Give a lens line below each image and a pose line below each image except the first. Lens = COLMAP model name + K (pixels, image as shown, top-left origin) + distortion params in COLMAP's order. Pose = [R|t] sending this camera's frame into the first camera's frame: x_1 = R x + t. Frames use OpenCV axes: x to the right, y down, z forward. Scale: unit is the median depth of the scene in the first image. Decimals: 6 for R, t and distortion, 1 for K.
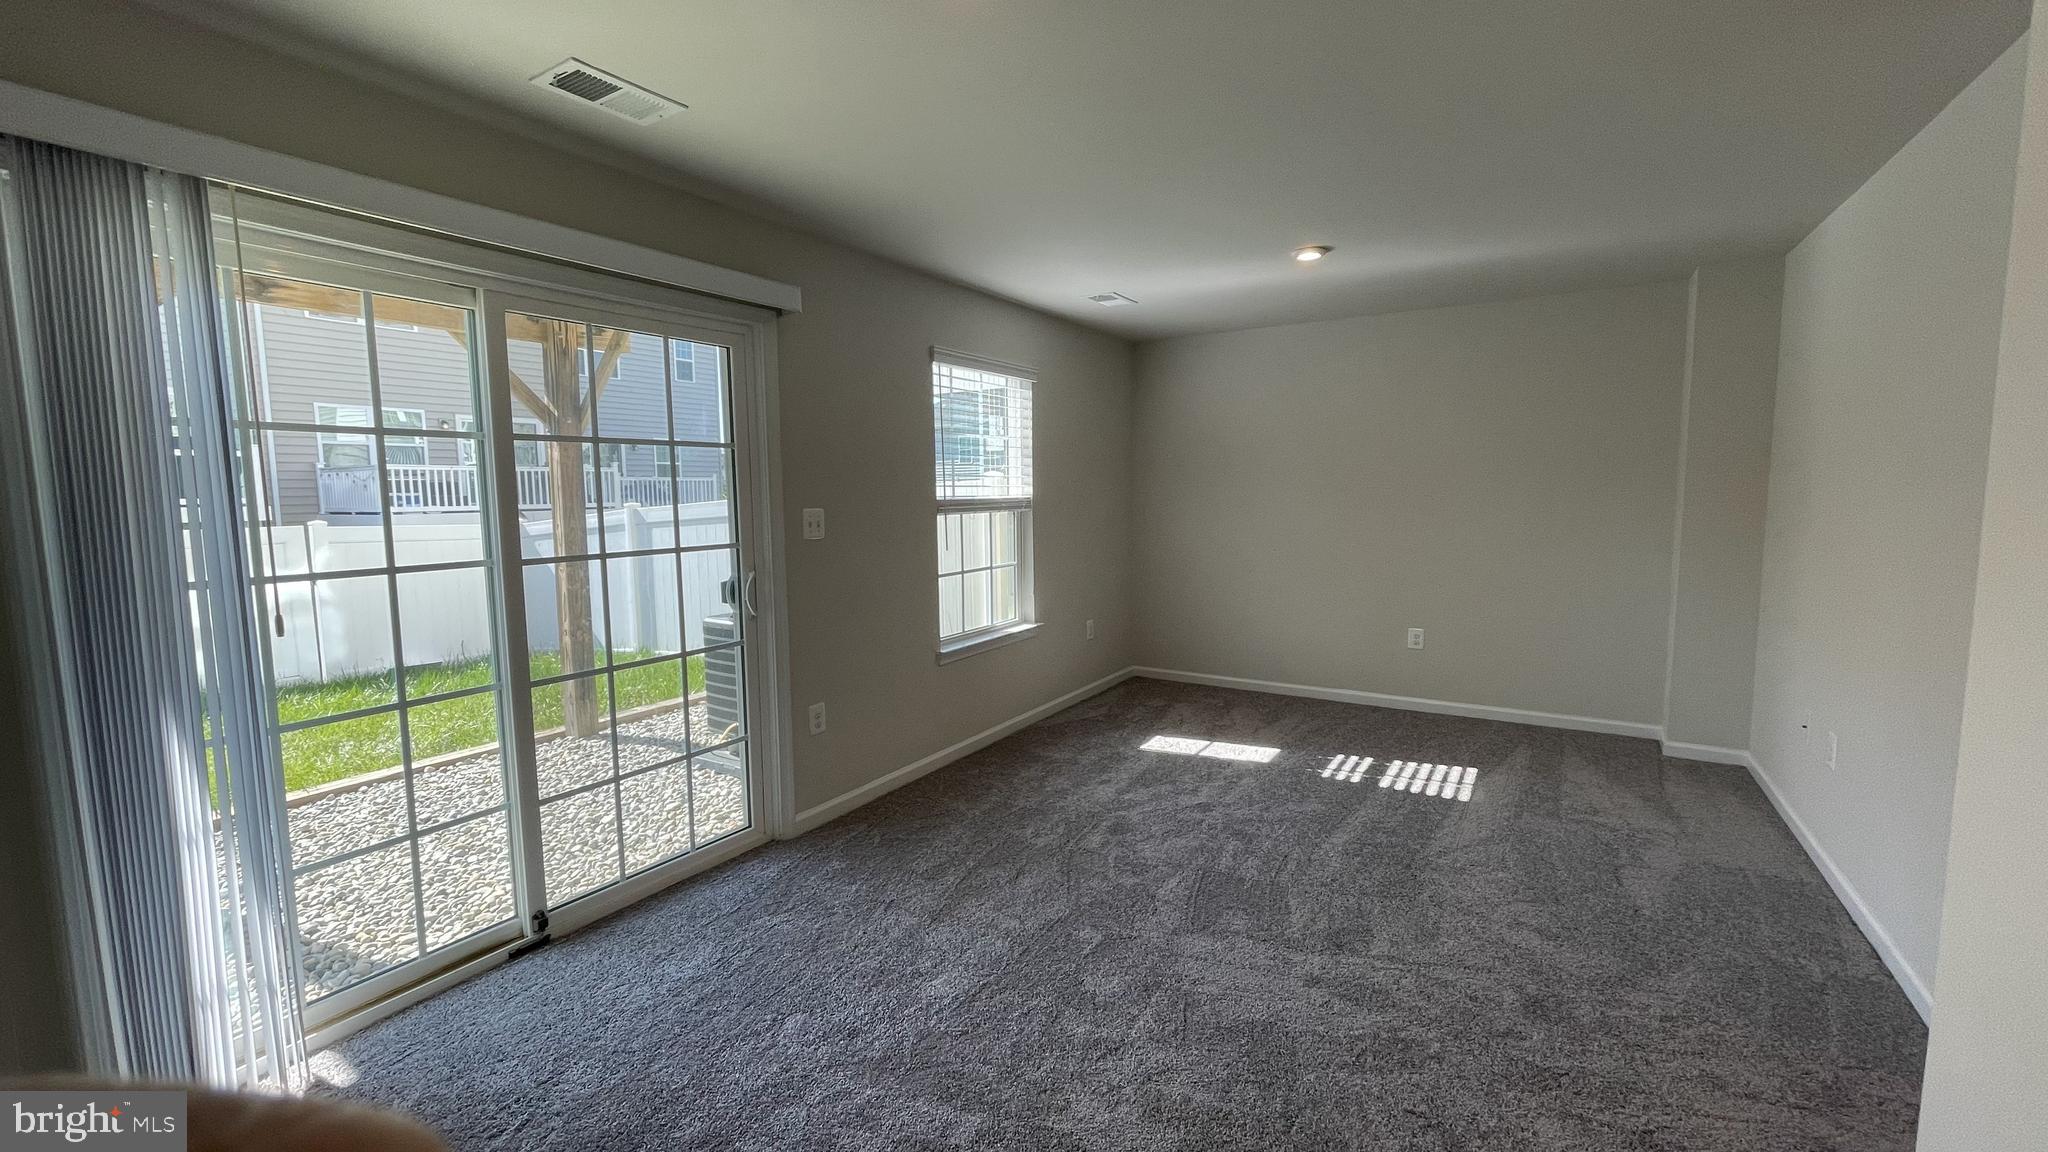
lens RADIAL K [[821.3, 0, 1024.0], [0, 821.3, 568.4], [0, 0, 1]] dist [0.007039, -0.000778]
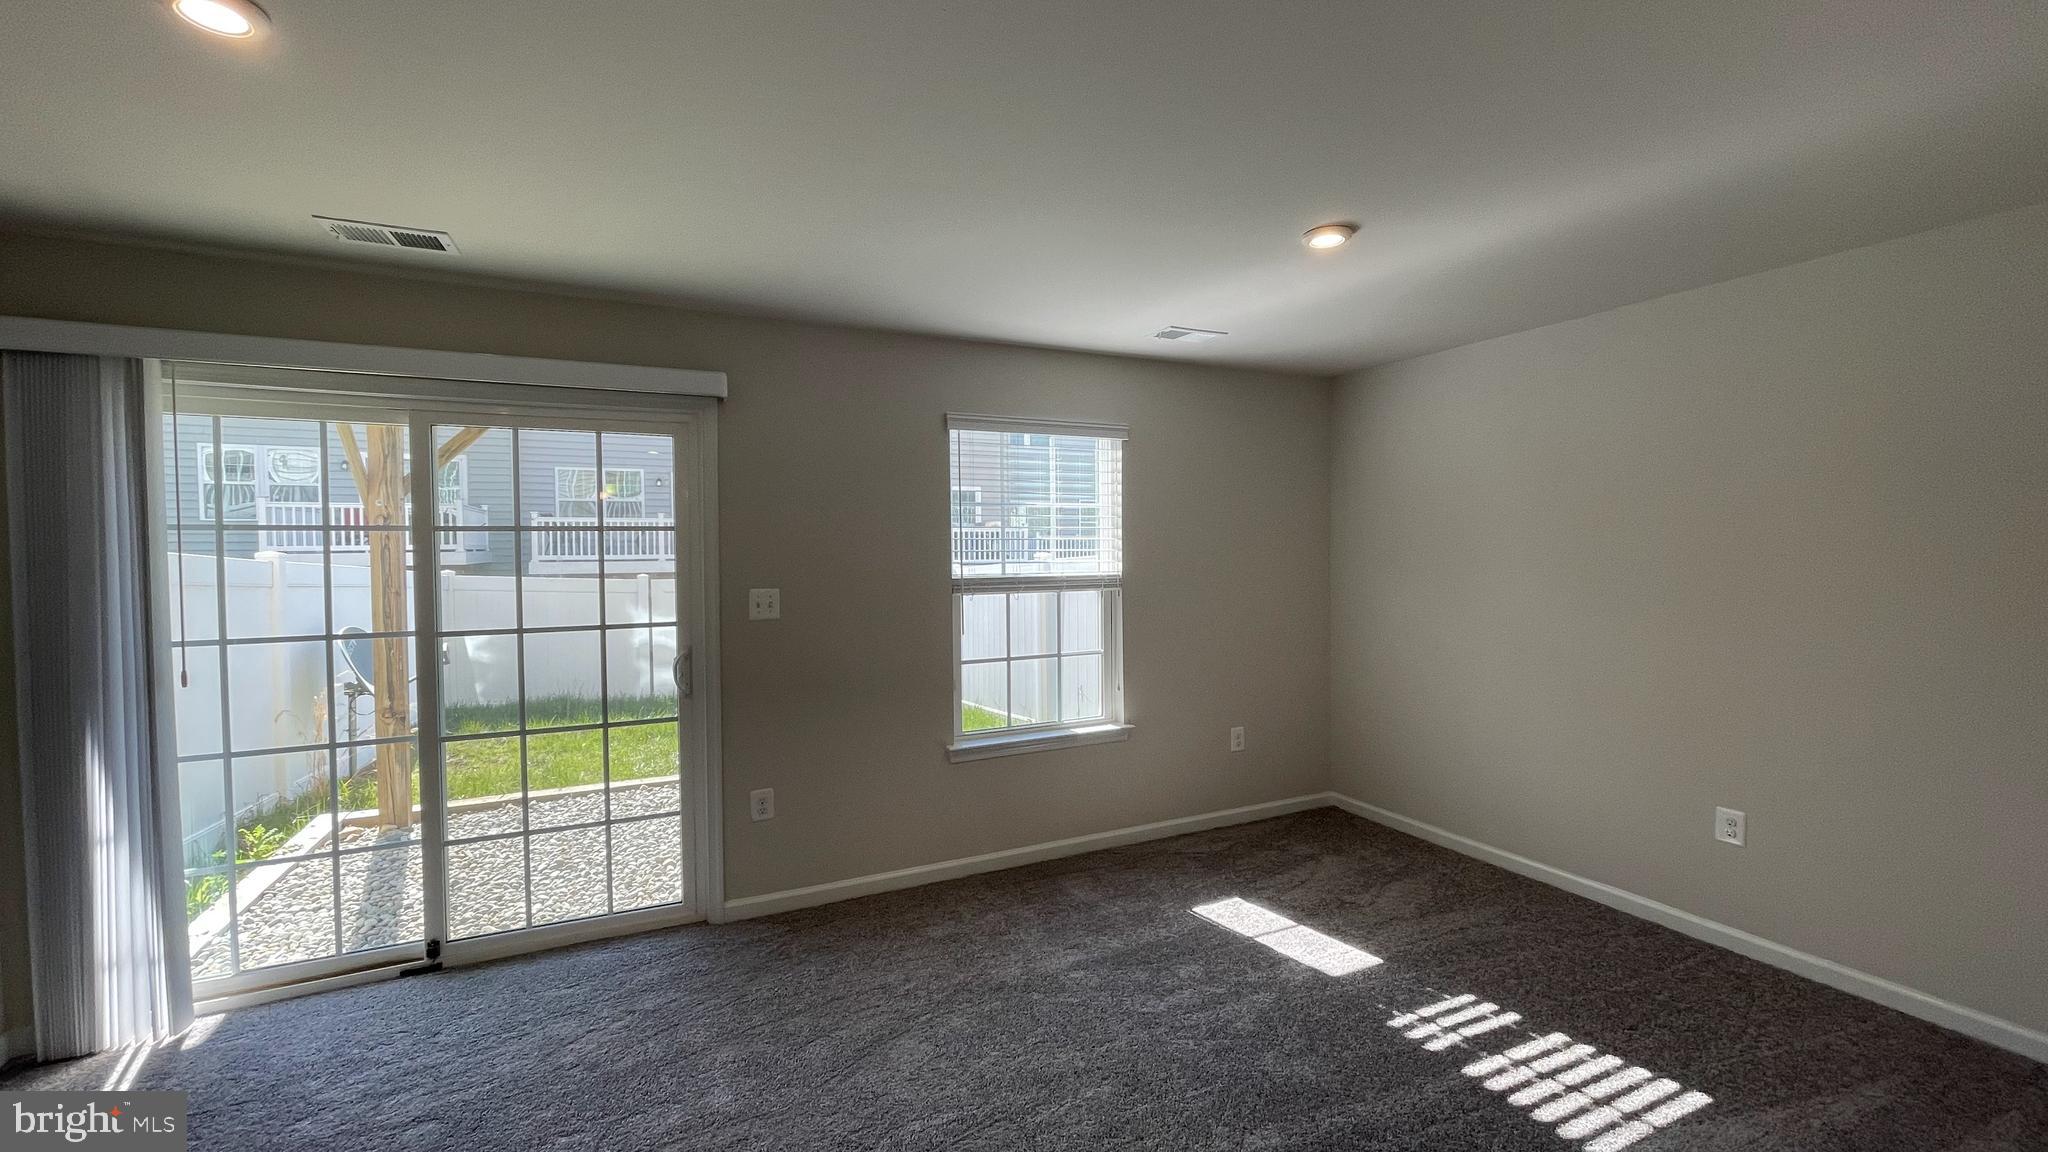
lens RADIAL K [[821.3, 0, 1024.0], [0, 821.3, 568.4], [0, 0, 1]] dist [0.007039, -0.000778]
pose [[0.844655, 0.013302, -0.535146, 0.453394], [-0.051449, 0.997081, -0.056422, -0.048317], [0.532833, 0.075190, 0.842873, 0.277490]]
